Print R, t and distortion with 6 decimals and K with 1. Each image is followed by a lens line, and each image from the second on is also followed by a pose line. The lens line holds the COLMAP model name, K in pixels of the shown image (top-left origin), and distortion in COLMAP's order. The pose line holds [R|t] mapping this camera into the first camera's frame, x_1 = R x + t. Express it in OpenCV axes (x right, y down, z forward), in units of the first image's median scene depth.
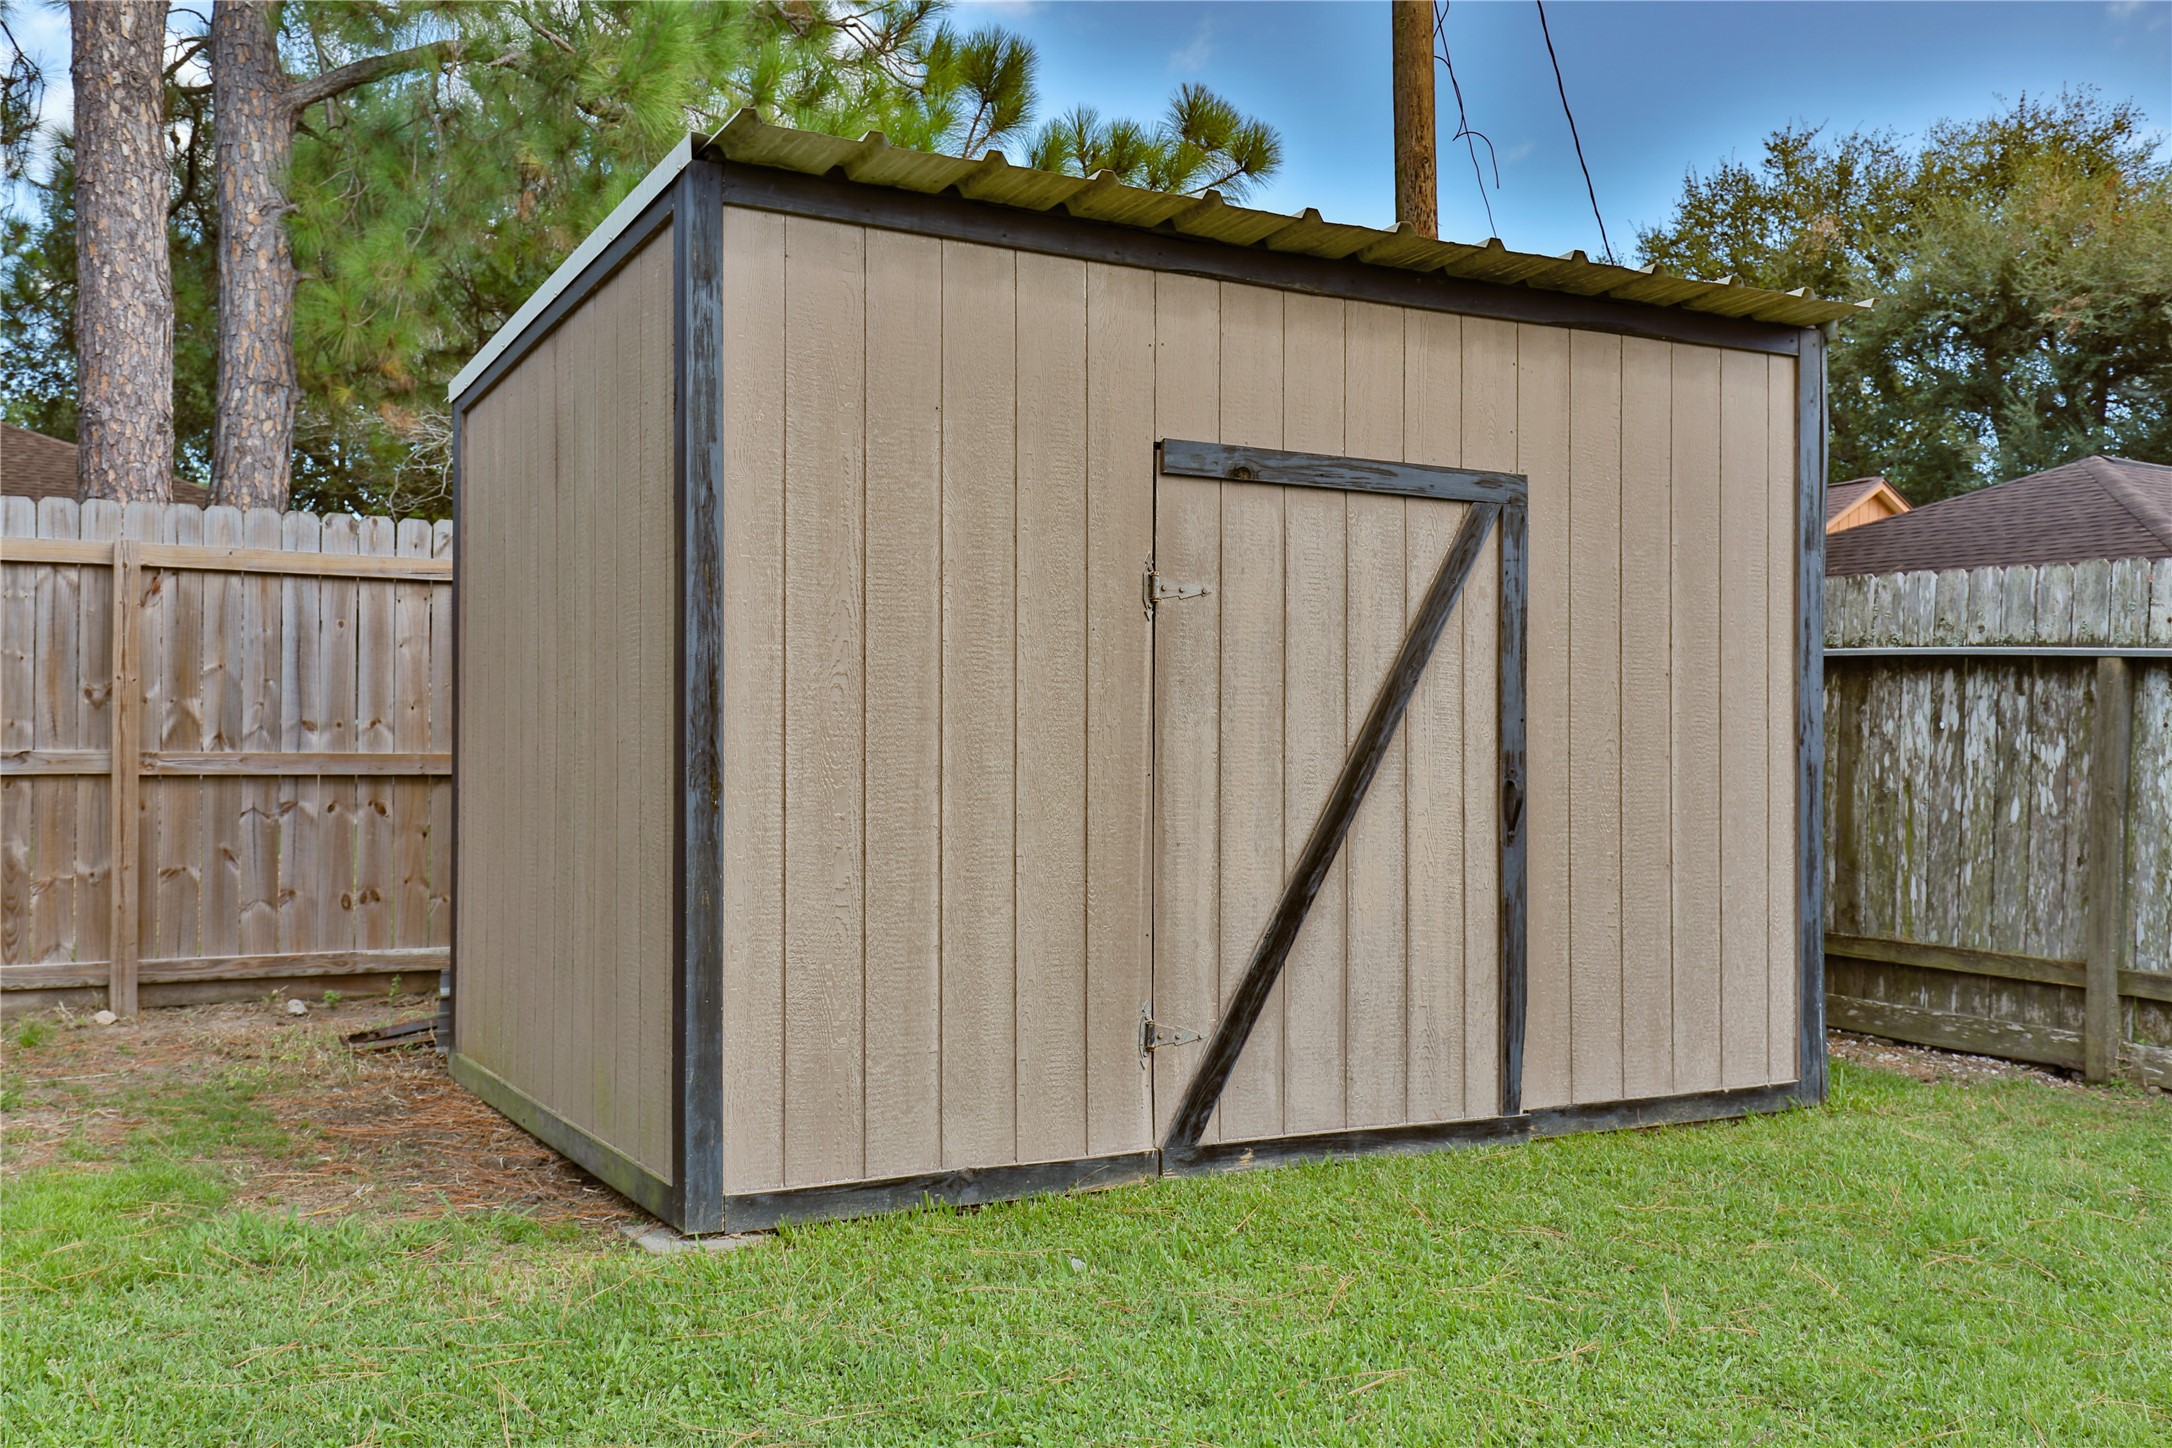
lens RADIAL K [[1956.1, 0, 1078.8], [0, 1956.1, 728.0], [0, 0, 1]] dist [0.018810, 0.010436]
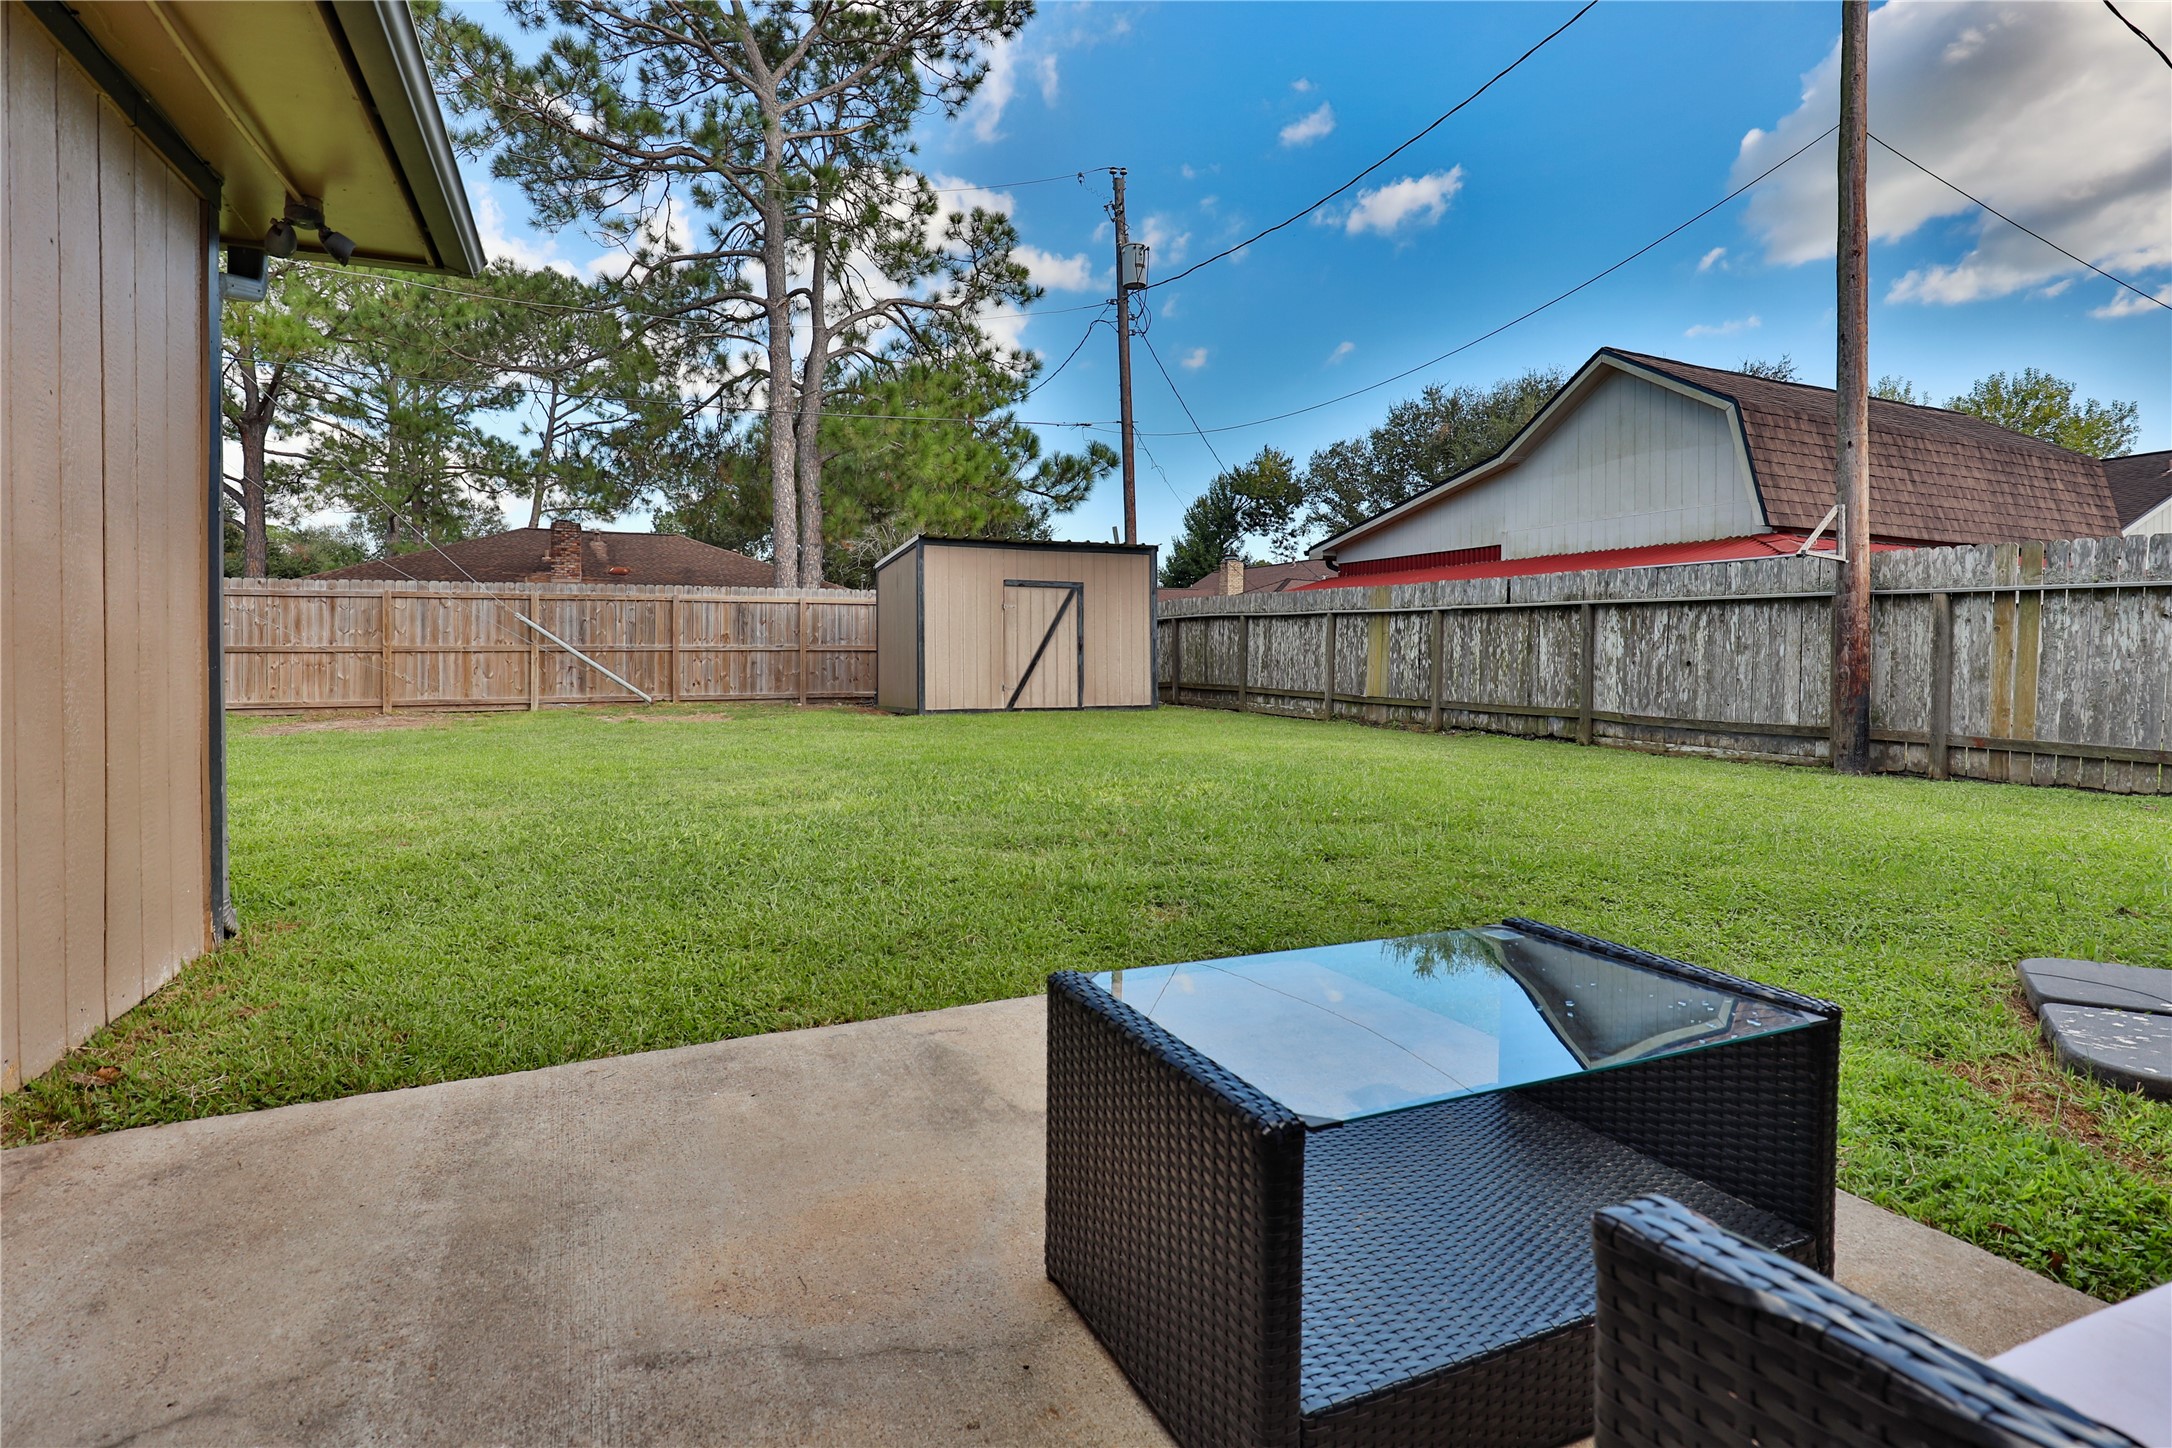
lens RADIAL K [[1055.9, 0, 1092.4], [0, 1055.9, 655.9], [0, 0, 1]] dist [-0.018180, 0.005417]
pose [[0.996633, -0.014146, -0.080759, 0.440576], [0.013648, 0.999884, -0.006714, 0.076188], [0.080845, 0.005590, 0.996711, -1.629476]]
